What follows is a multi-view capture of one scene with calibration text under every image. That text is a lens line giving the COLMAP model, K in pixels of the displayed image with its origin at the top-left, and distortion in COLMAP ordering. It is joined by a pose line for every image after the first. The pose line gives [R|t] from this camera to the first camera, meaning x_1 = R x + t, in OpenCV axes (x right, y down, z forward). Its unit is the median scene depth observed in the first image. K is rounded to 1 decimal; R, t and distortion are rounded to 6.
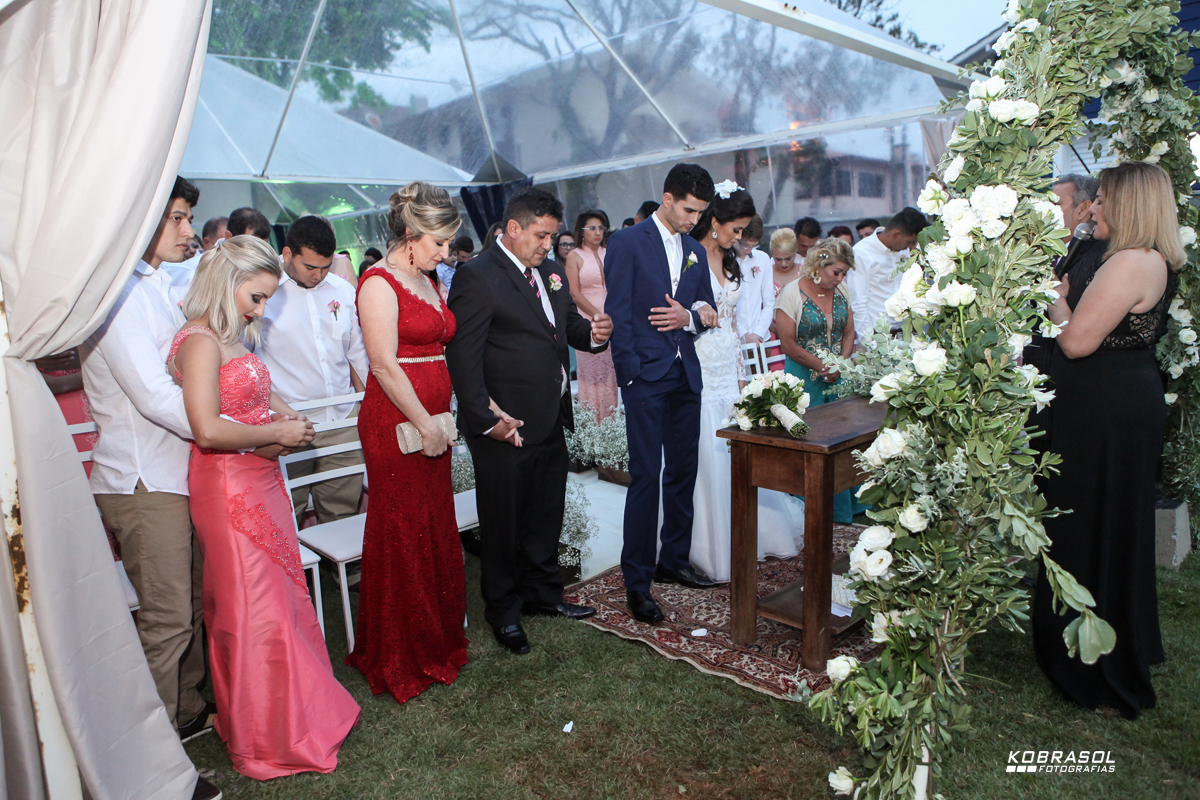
lens RADIAL K [[849.8, 0, 618.3], [0, 849.8, 405.0], [0, 0, 1]] dist [-0.089560, 0.050607]
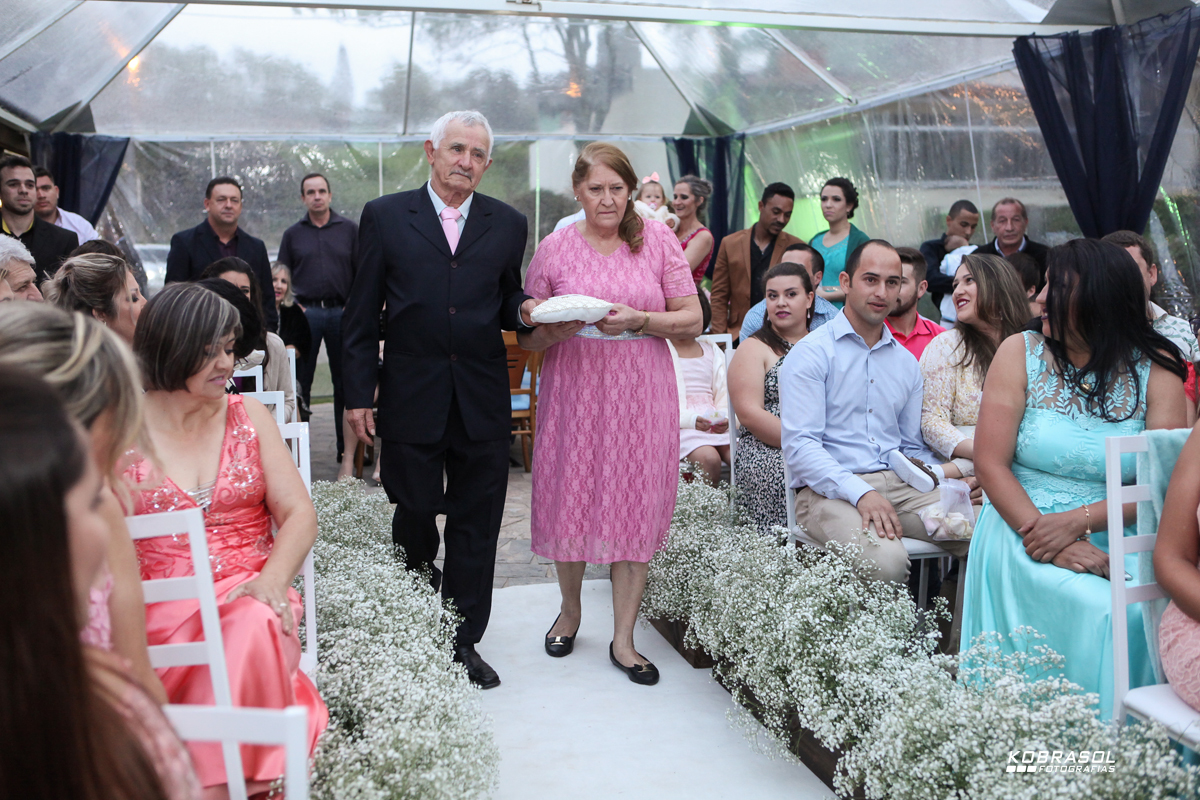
lens RADIAL K [[1300.2, 0, 589.5], [0, 1300.2, 413.3], [0, 0, 1]] dist [-0.016175, 0.000000]
pose [[0.859952, 0.106101, -0.499225, -0.092560], [-0.117154, 0.993071, 0.009252, -0.183124], [0.496747, 0.050530, 0.866423, 1.138109]]
